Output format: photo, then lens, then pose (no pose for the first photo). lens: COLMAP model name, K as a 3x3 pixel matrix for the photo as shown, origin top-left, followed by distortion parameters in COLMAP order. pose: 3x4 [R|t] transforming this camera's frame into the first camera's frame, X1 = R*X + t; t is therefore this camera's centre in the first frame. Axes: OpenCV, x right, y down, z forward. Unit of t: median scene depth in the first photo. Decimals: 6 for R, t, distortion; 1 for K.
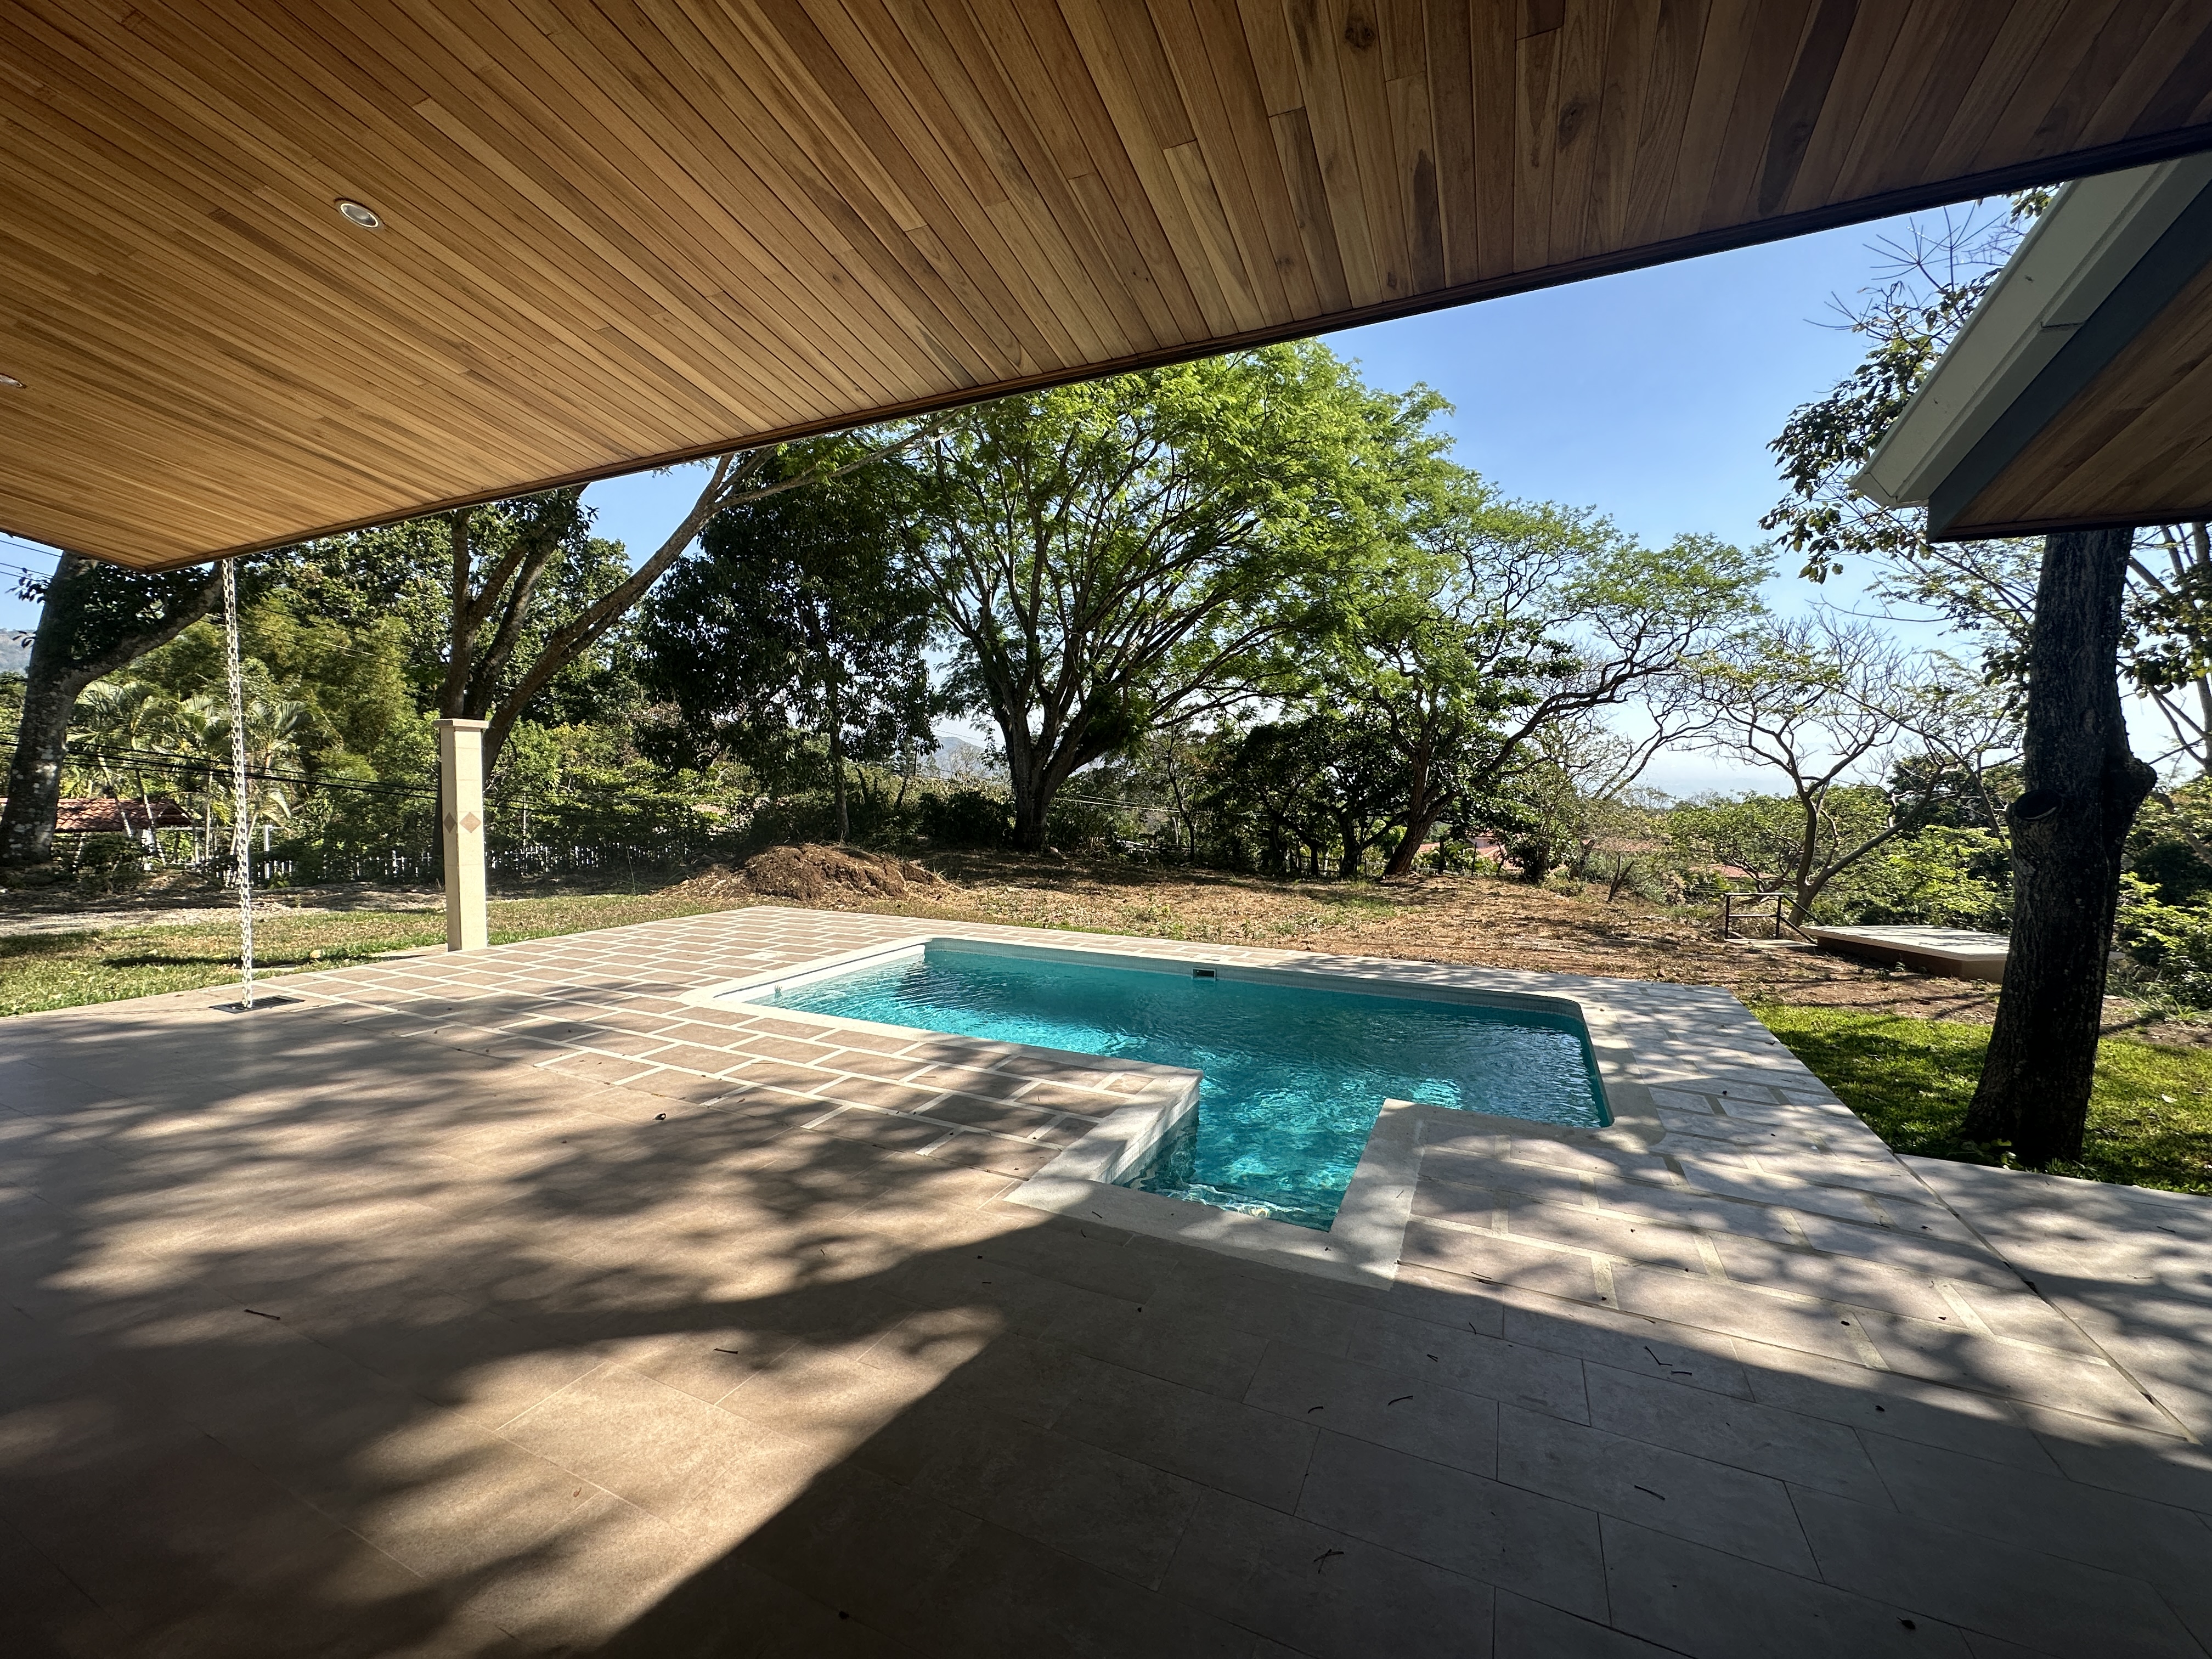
lens RADIAL K [[876.3, 0, 1106.0], [0, 876.3, 829.5], [0, 0, 1]] dist [0.012846, -0.000031]
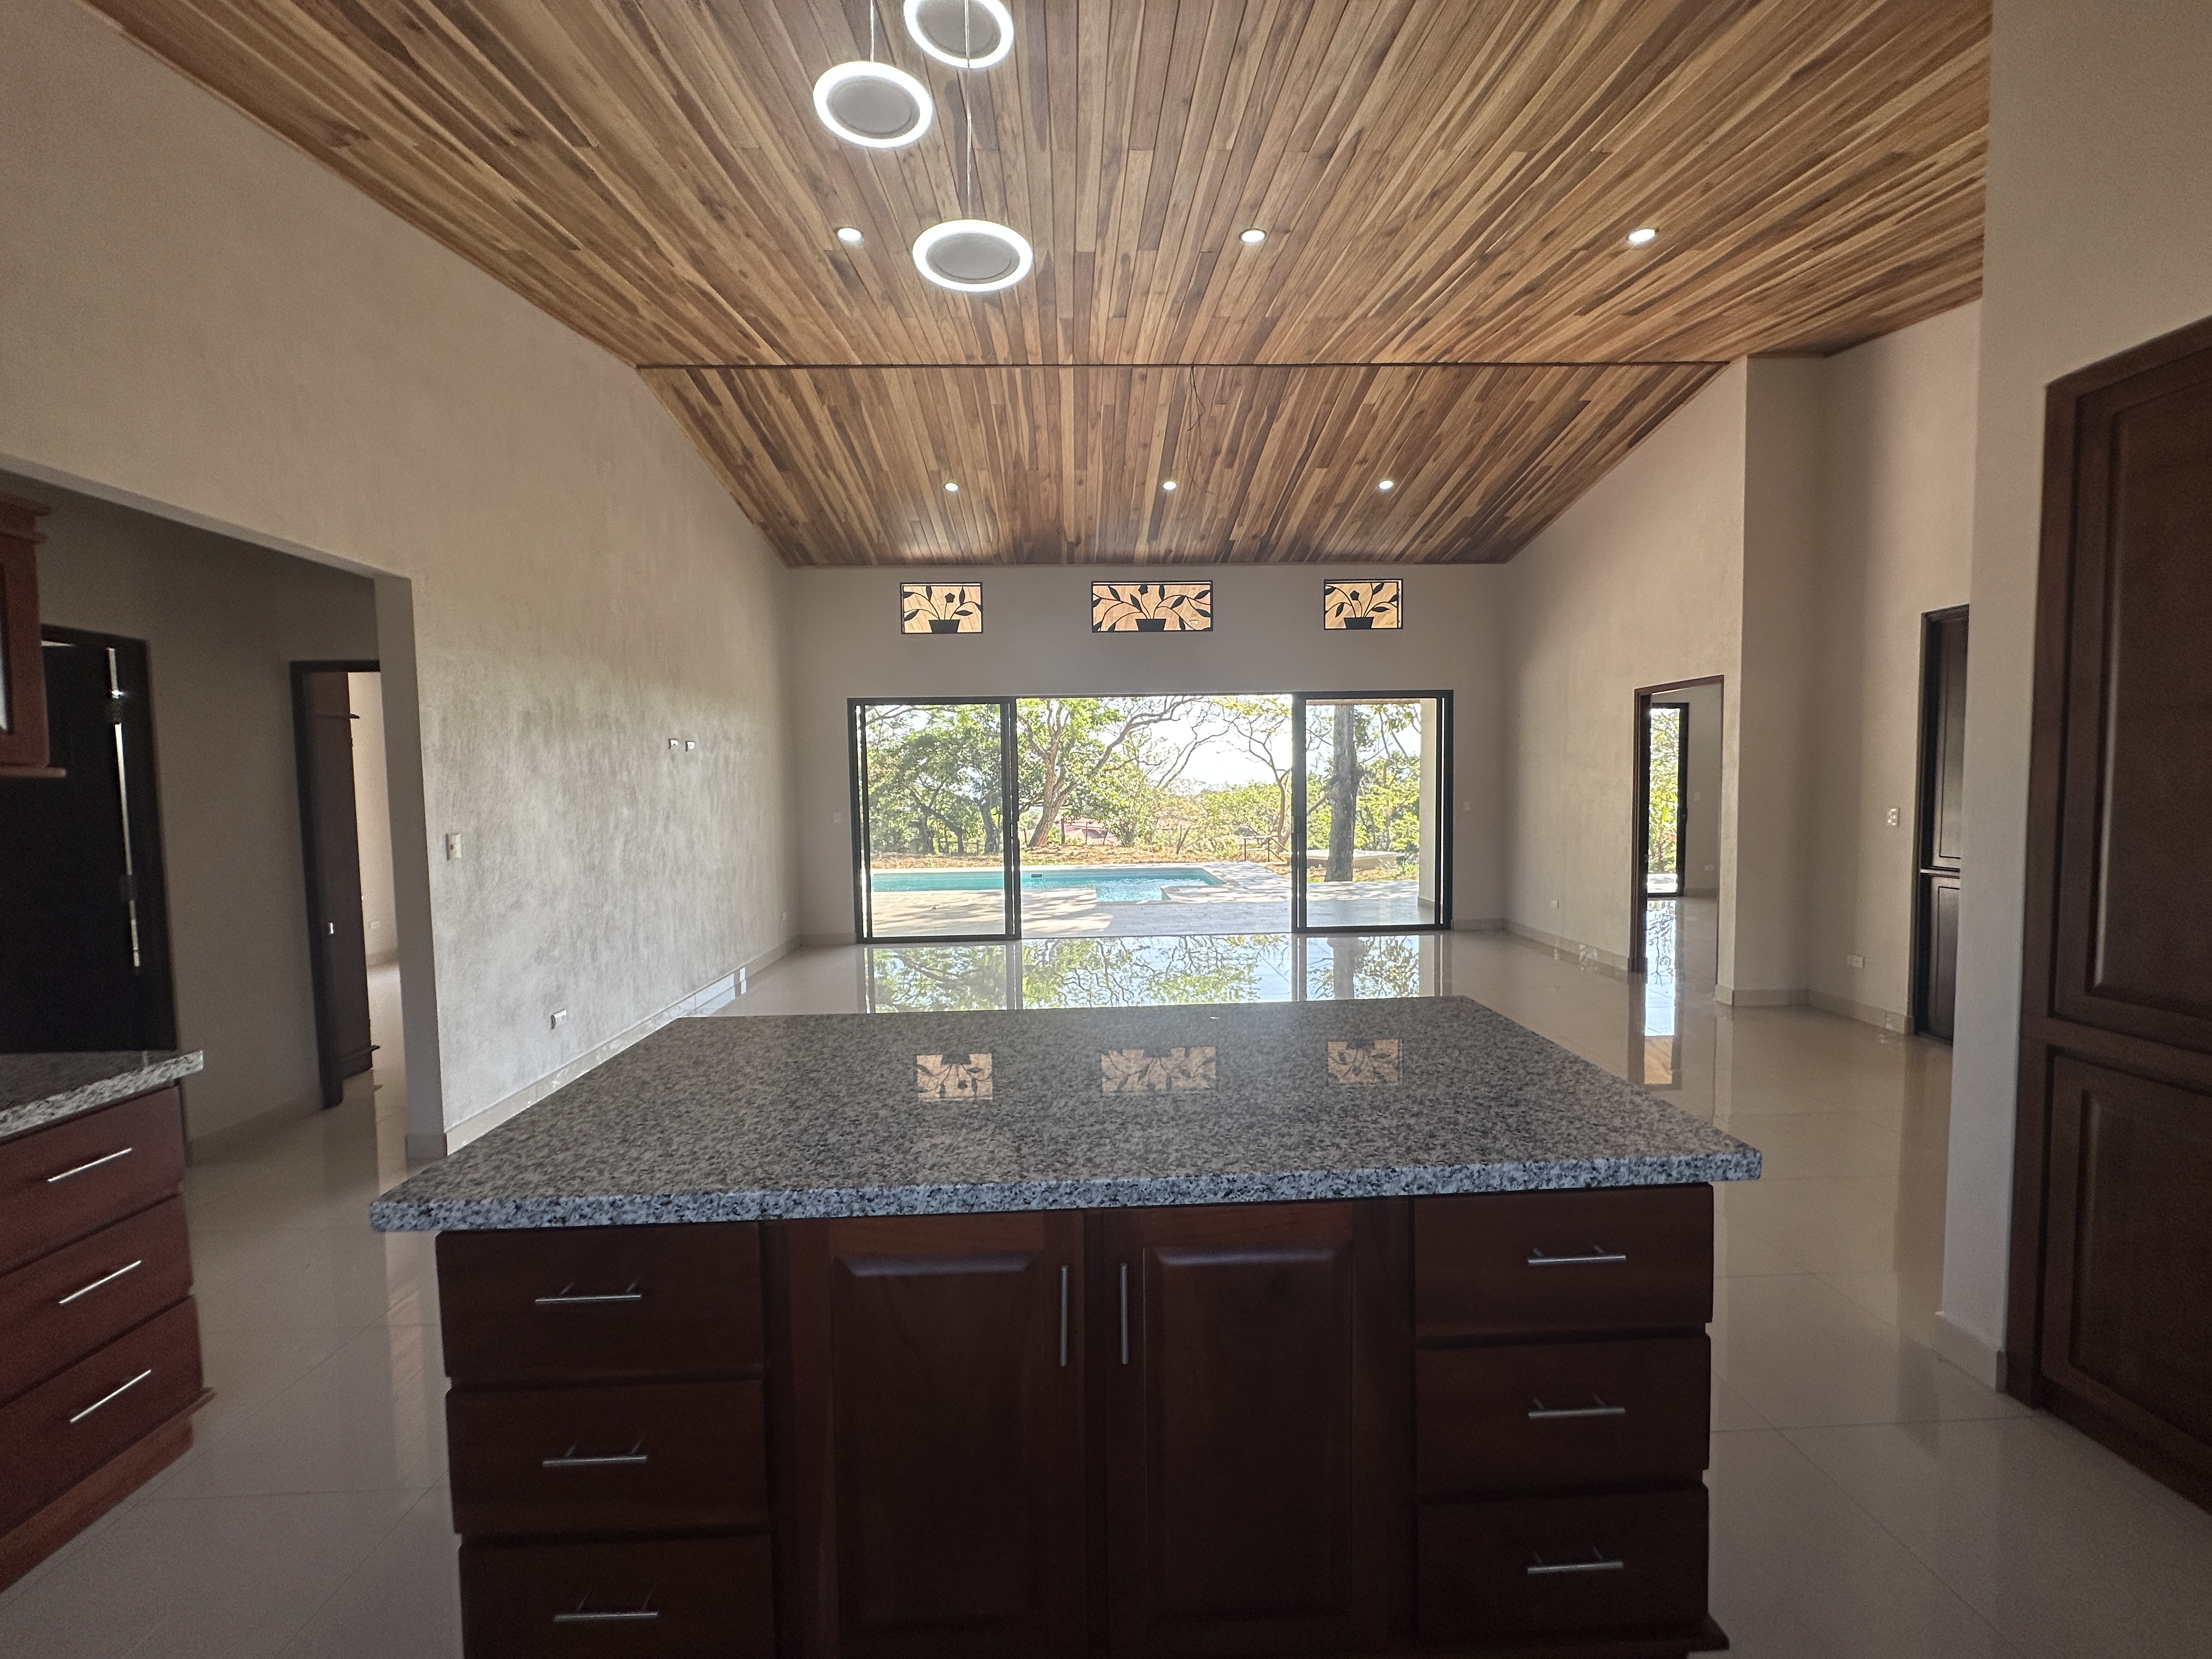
lens RADIAL K [[886.7, 0, 1105.2], [0, 886.7, 834.1], [0, 0, 1]] dist [0.006119, -0.001085]
pose [[0.890312, -0.051314, 0.452450, -0.193783], [0.048392, 0.998666, 0.018039, 0.011543], [-0.452772, 0.005835, 0.891607, -0.254825]]
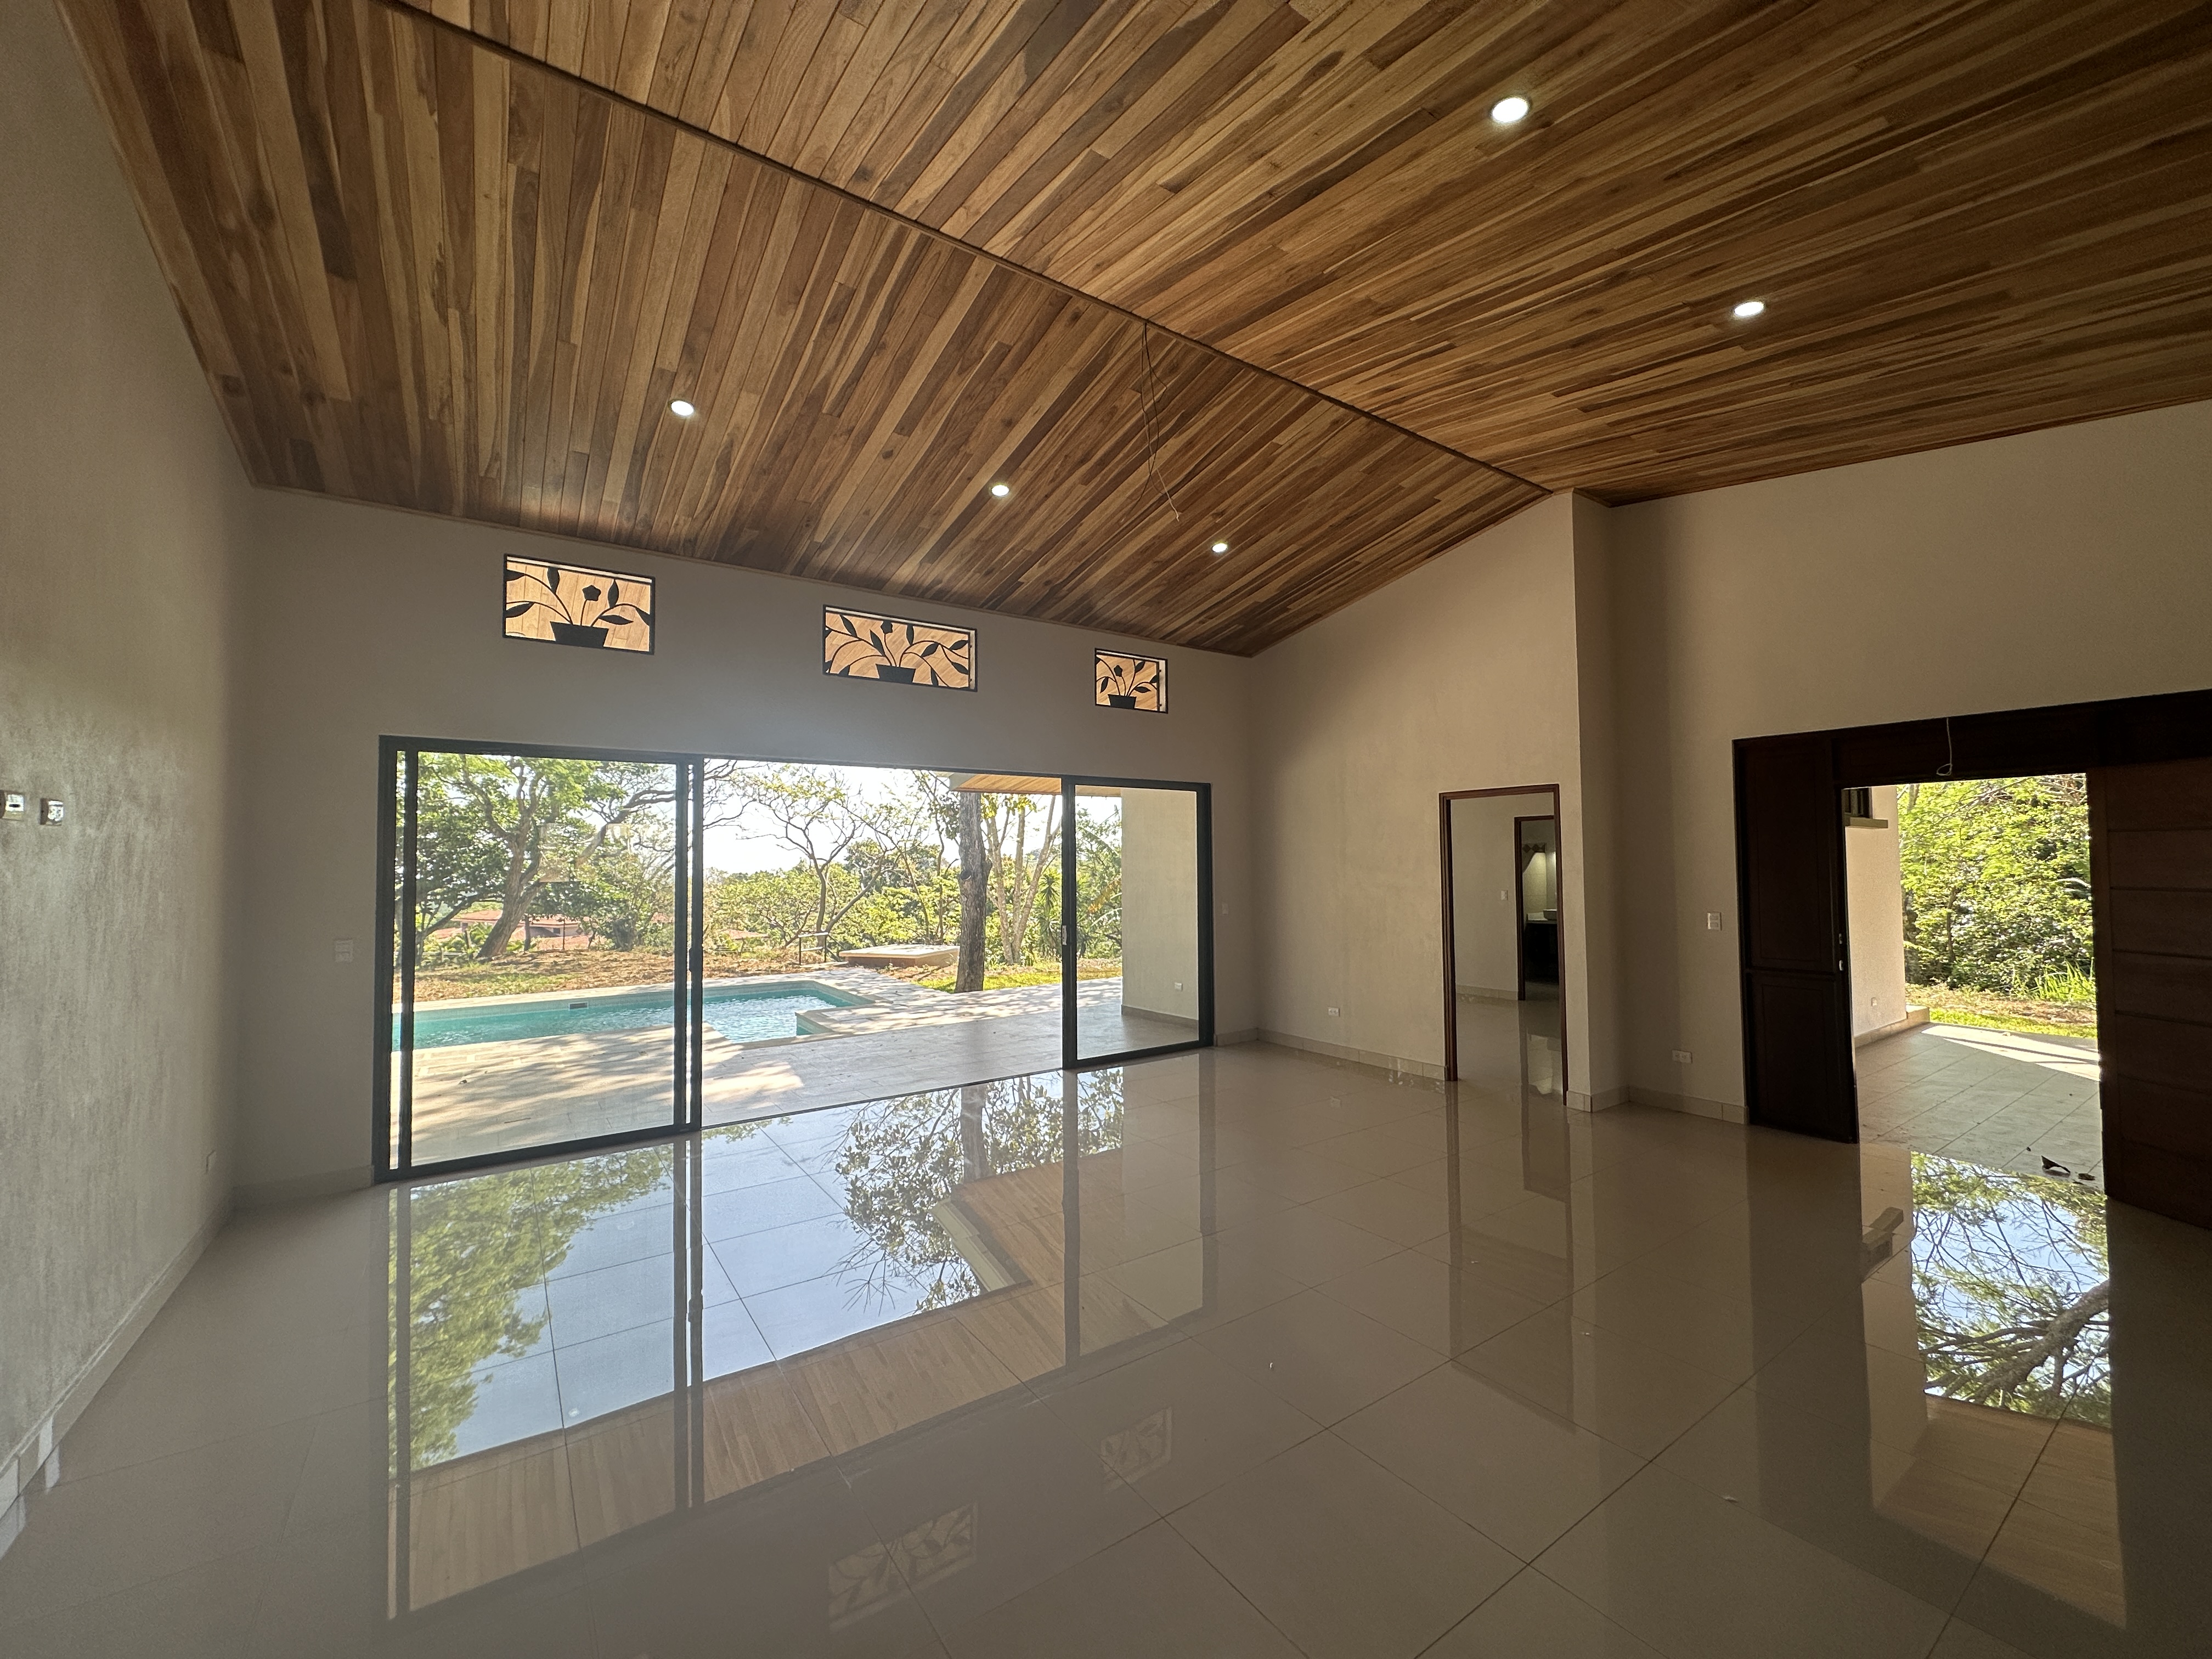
lens RADIAL K [[886.7, 0, 1105.2], [0, 886.7, 834.1], [0, 0, 1]] dist [0.006119, -0.001085]
pose [[0.506923, 0.013562, 0.861885, -0.208836], [0.057110, 0.997151, -0.049280, 0.001156], [-0.860098, 0.074203, 0.504704, -0.144962]]
